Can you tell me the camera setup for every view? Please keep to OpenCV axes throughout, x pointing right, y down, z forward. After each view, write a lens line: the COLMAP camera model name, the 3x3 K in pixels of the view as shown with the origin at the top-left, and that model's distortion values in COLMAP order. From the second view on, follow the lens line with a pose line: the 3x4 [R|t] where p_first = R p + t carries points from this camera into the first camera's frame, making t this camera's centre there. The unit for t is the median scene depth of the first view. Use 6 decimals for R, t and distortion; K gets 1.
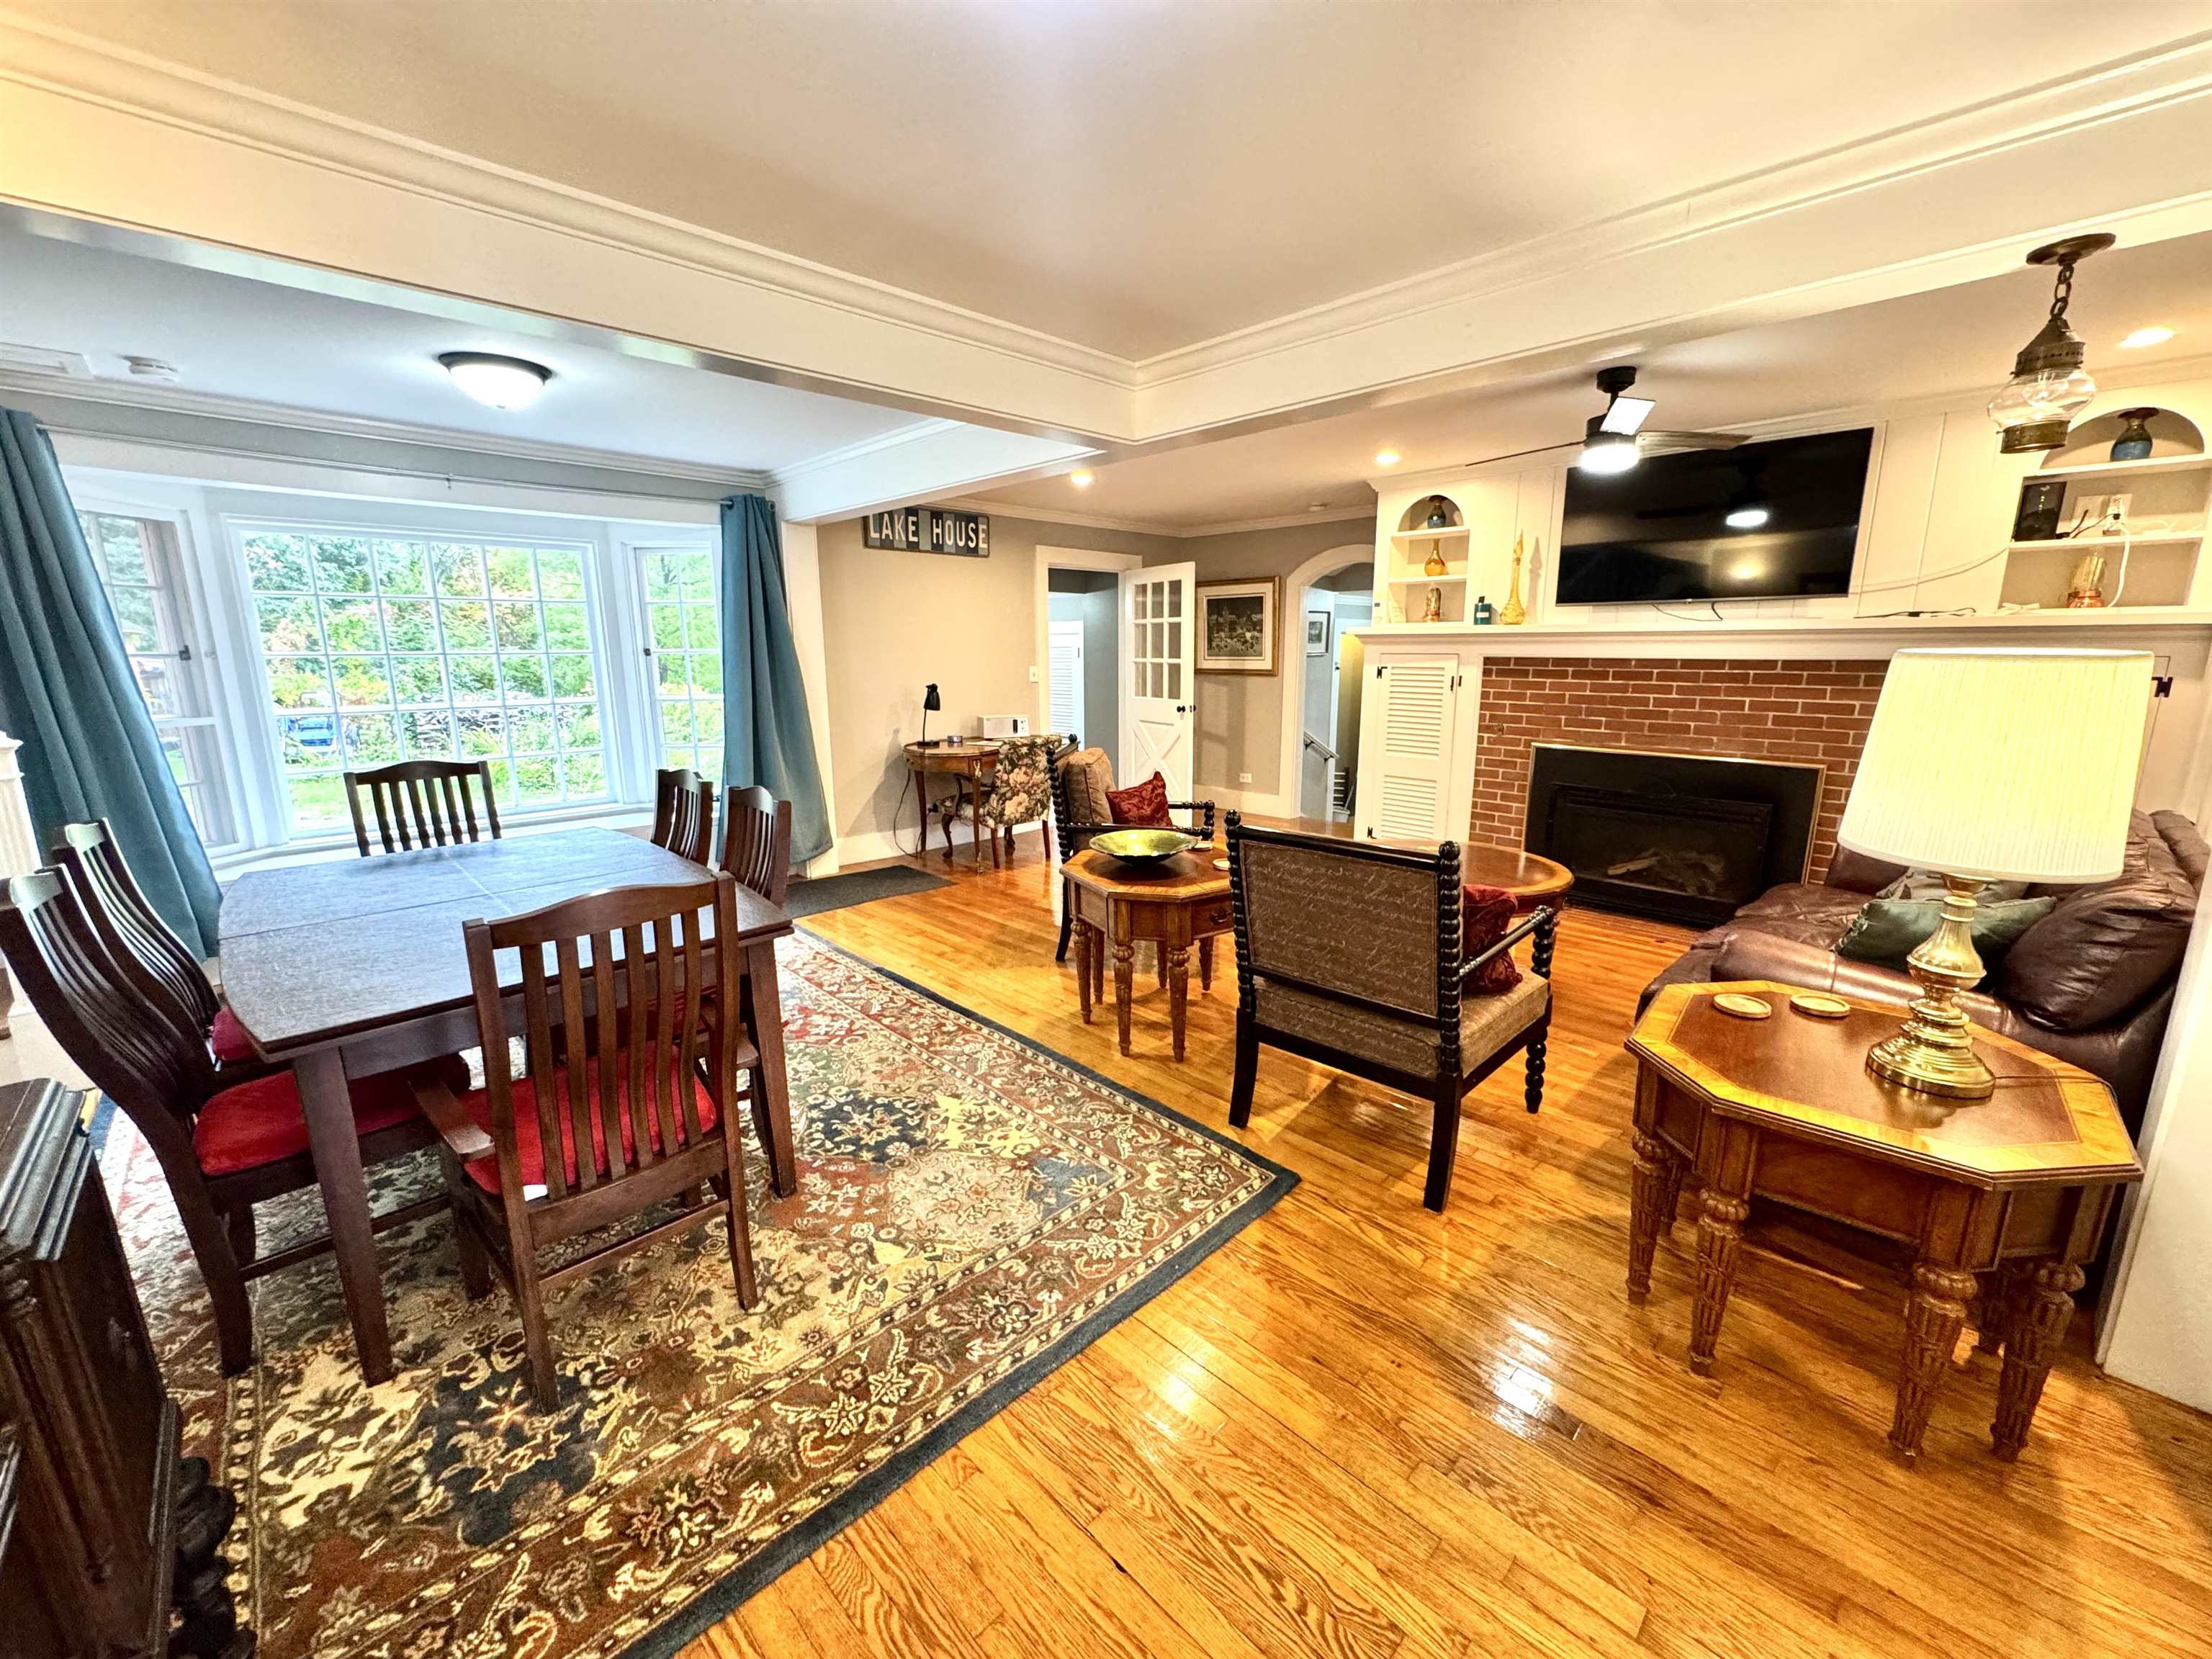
lens RADIAL K [[883.6, 0, 1108.5], [0, 883.6, 834.5], [0, 0, 1]] dist [-0.002342, 0.000017]
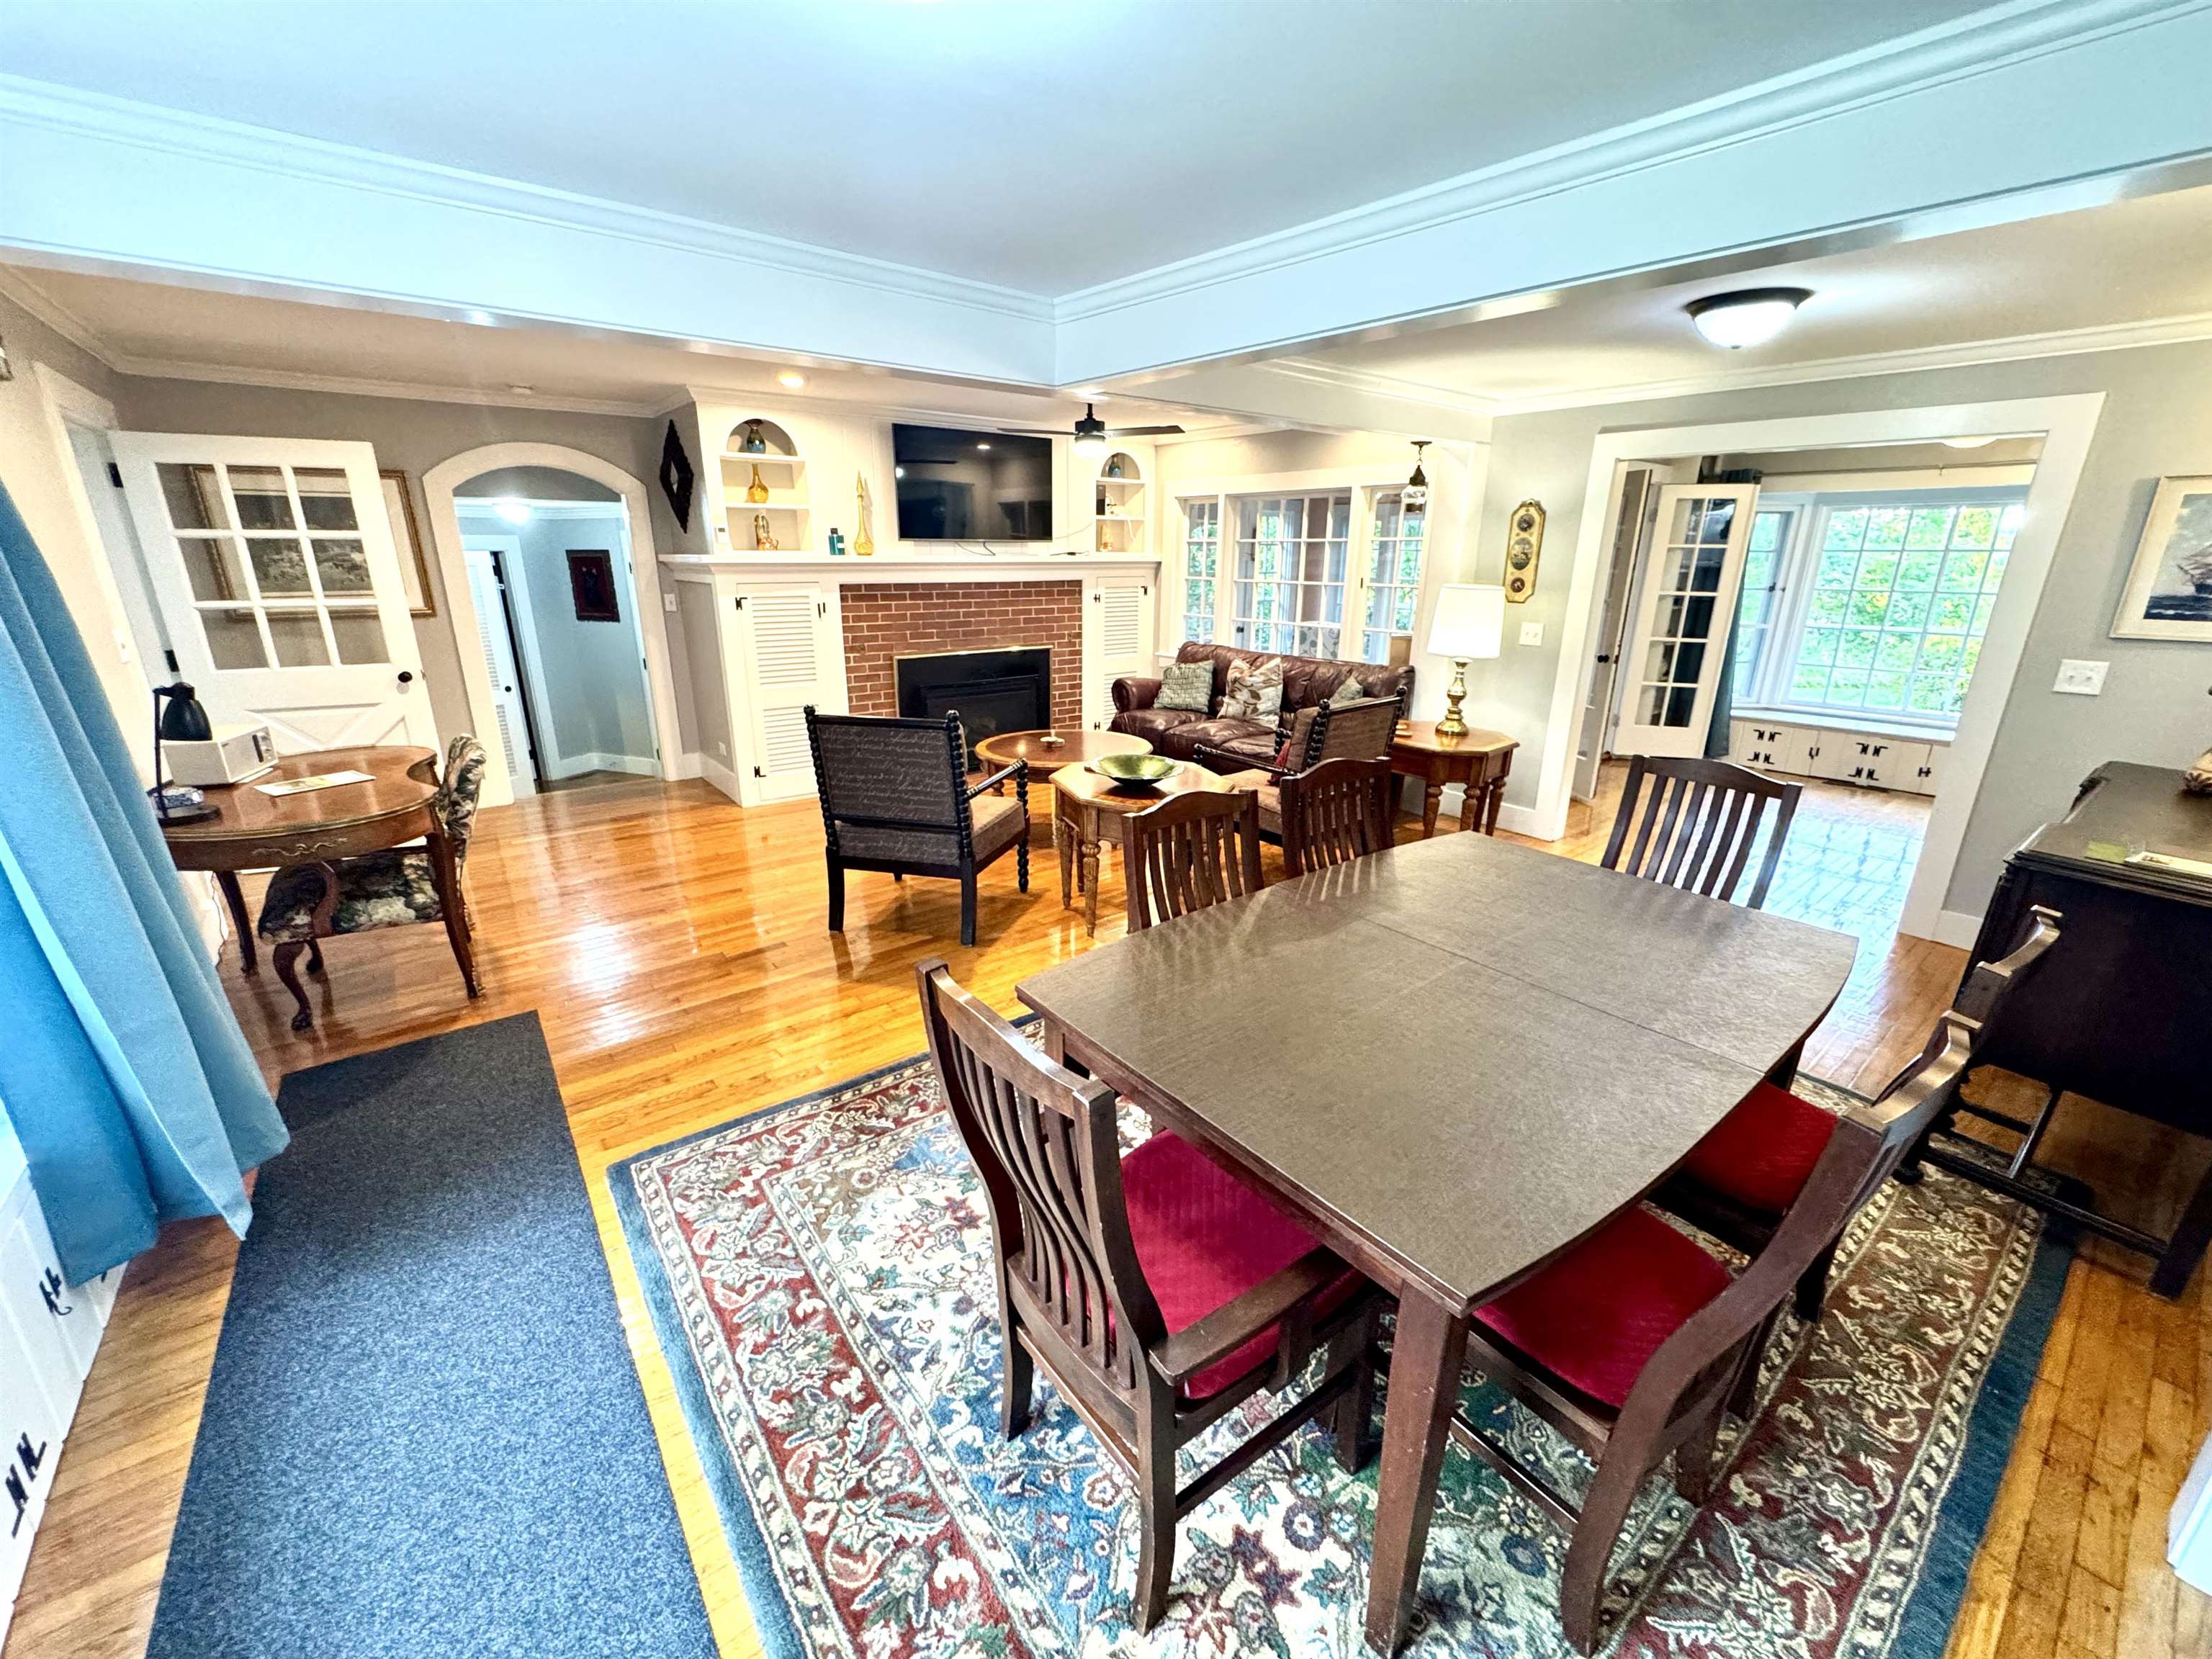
lens RADIAL K [[883.6, 0, 1108.6], [0, 883.6, 829.5], [0, 0, 1]] dist [-0.002342, 0.000017]
pose [[0.106303, -0.296289, 0.949164, -1.621942], [0.199283, 0.941554, 0.271594, -0.349917], [-0.974159, 0.160281, 0.159135, 1.318023]]
